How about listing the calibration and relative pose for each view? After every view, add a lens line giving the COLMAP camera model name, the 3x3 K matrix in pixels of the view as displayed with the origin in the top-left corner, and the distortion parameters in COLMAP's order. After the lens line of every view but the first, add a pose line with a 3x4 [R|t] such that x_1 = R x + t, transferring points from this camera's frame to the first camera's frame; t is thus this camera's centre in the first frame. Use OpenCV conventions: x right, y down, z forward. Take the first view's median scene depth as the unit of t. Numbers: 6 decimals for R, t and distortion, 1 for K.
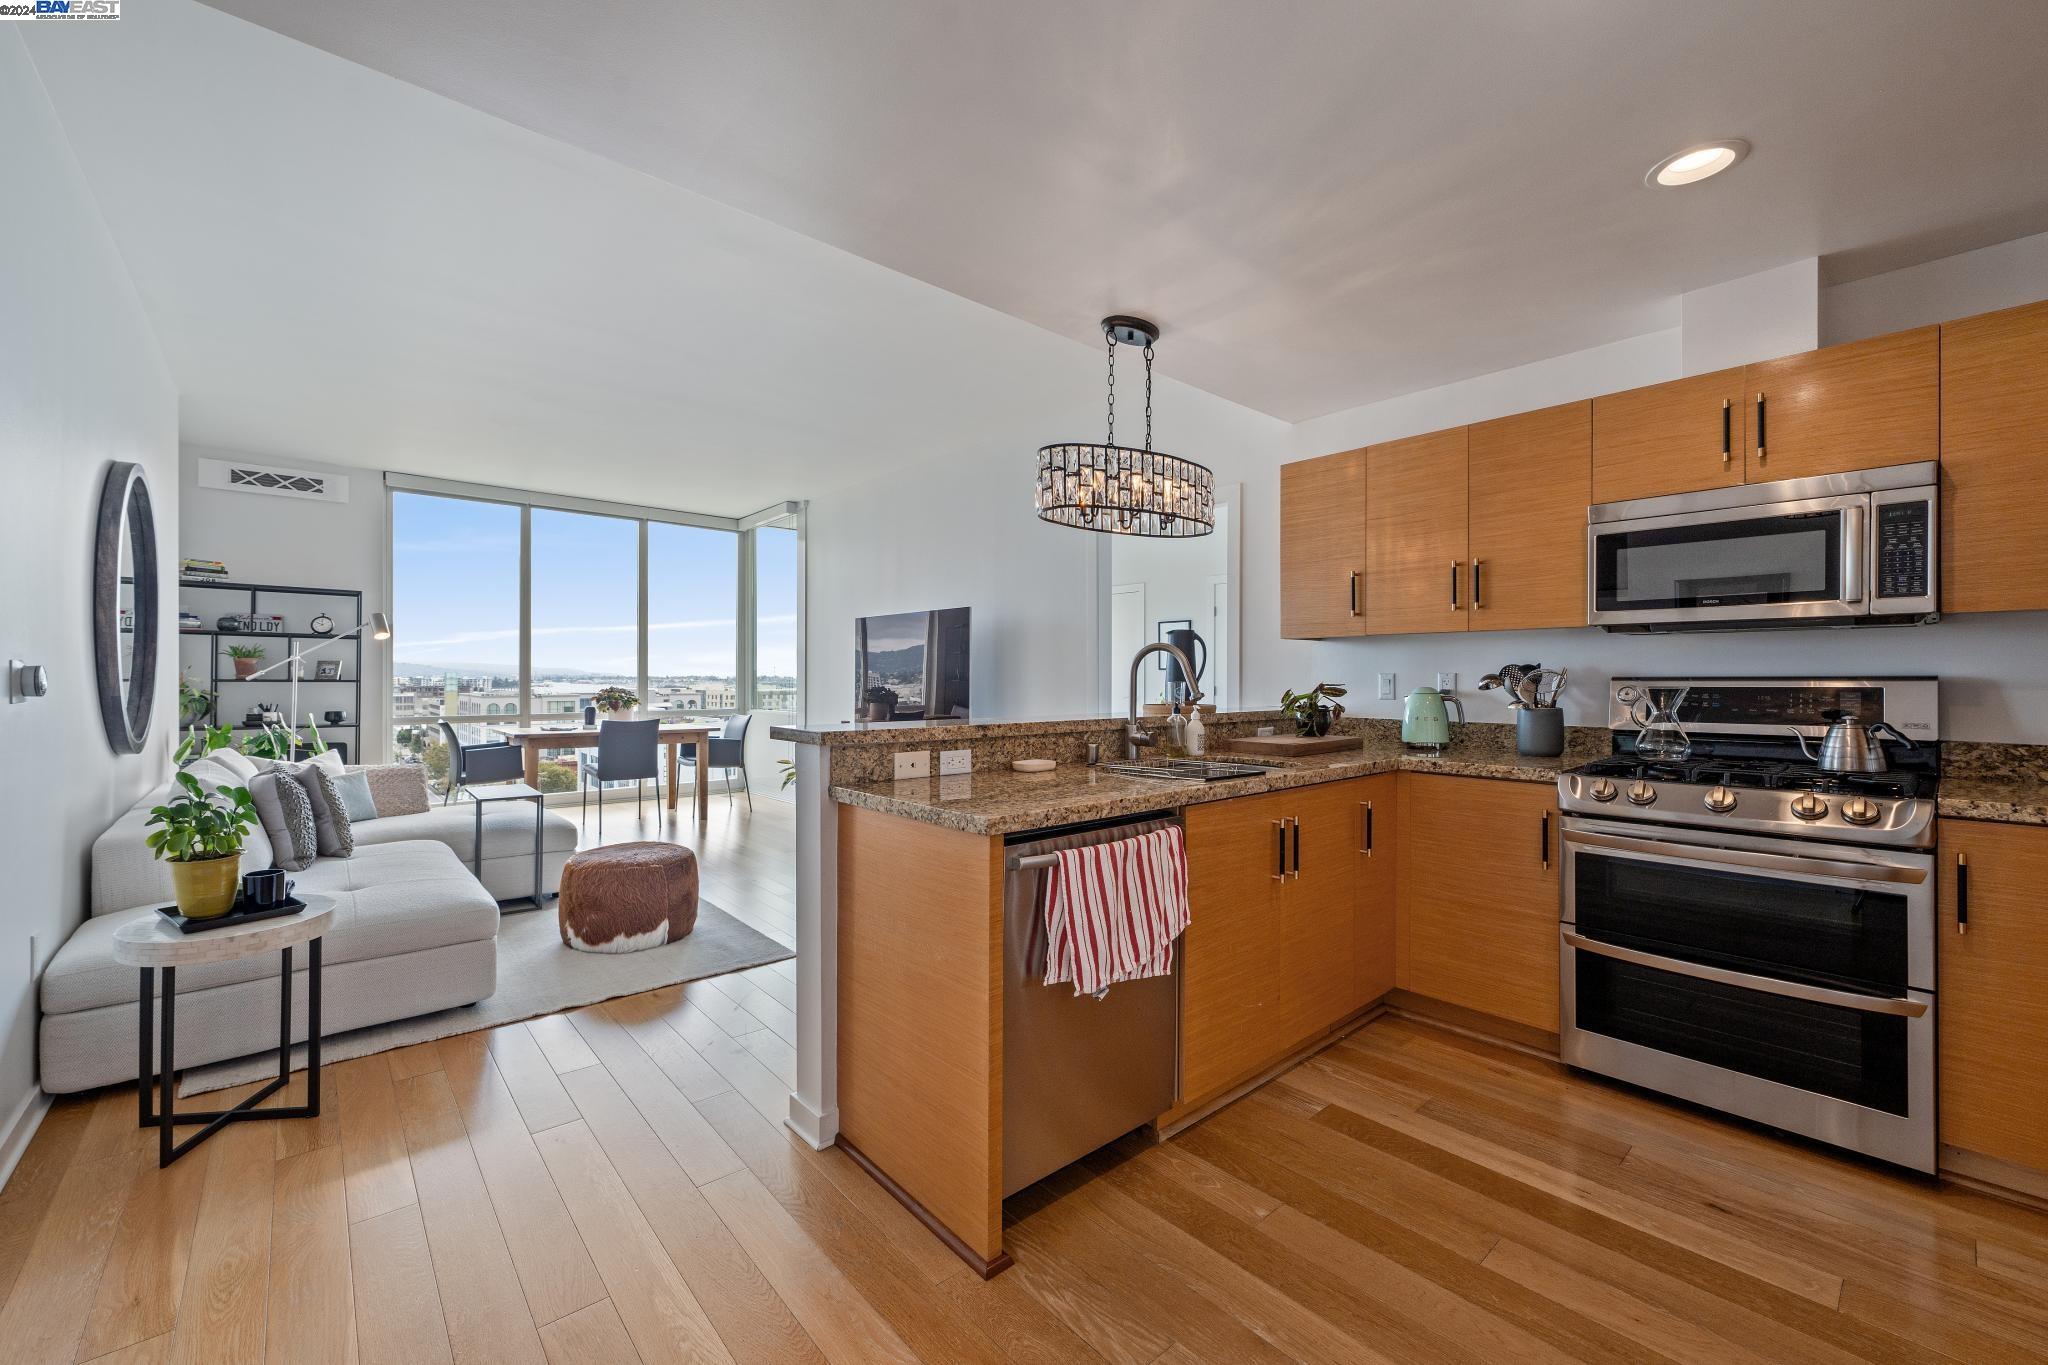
lens RADIAL K [[806.8, 0, 1018.2], [0, 806.8, 683.0], [0, 0, 1]] dist [-0.003007, -0.000016]
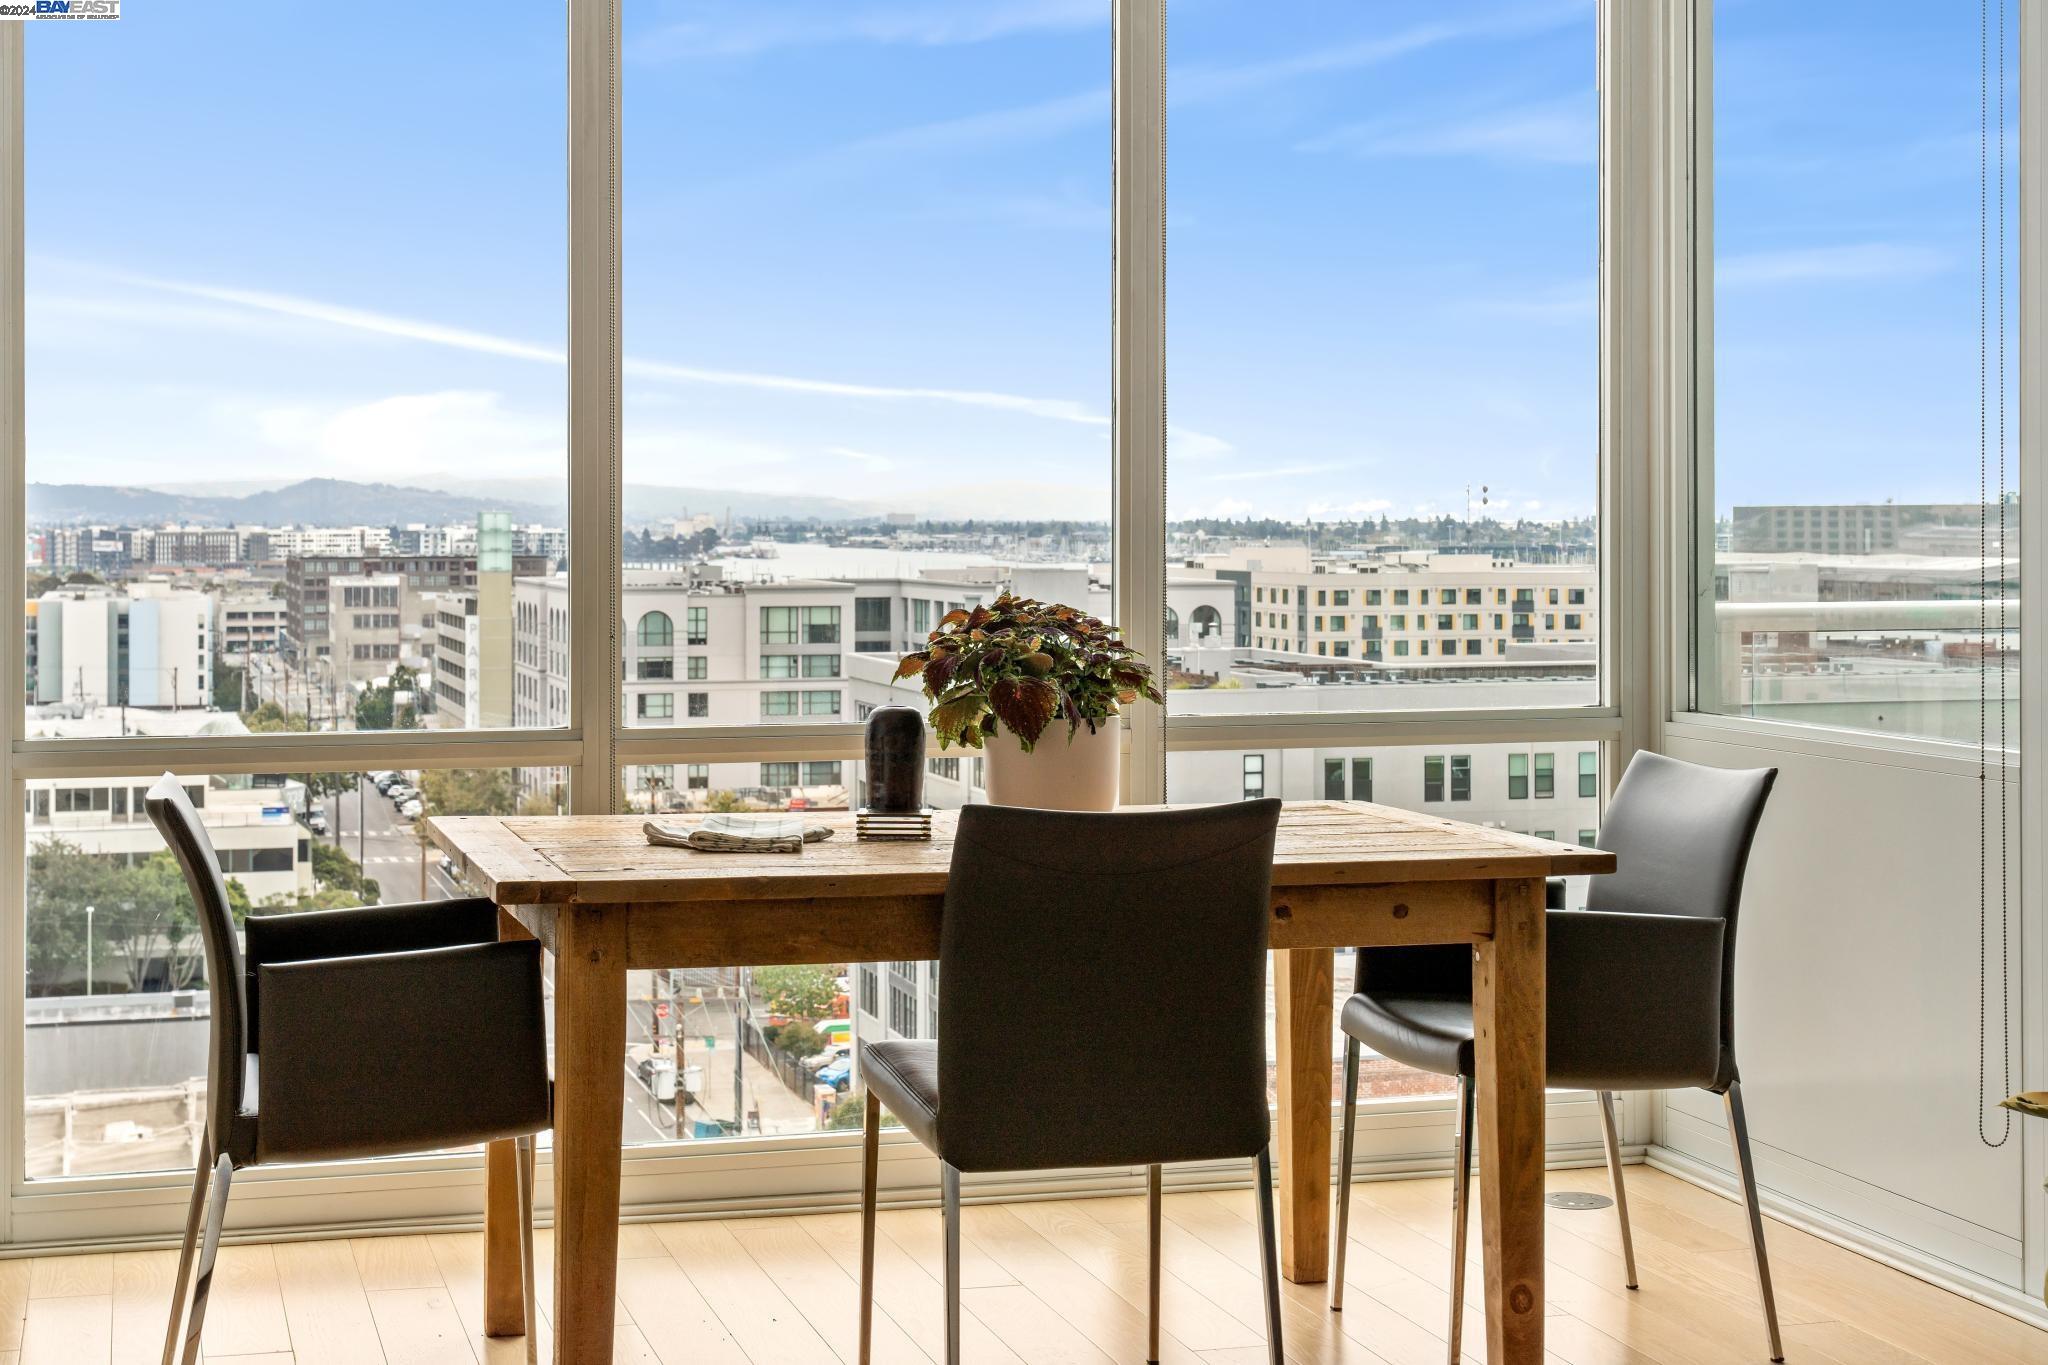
lens RADIAL K [[3031.3, 0, 1011.9], [0, 3031.3, 674.9], [0, 0, 1]] dist [-0.008322, 0.000000]
pose [[0.902066, 0.019248, -0.431169, -0.241787], [-0.000913, 0.999088, 0.042689, -0.006378], [0.431597, -0.038115, 0.901261, 0.450642]]
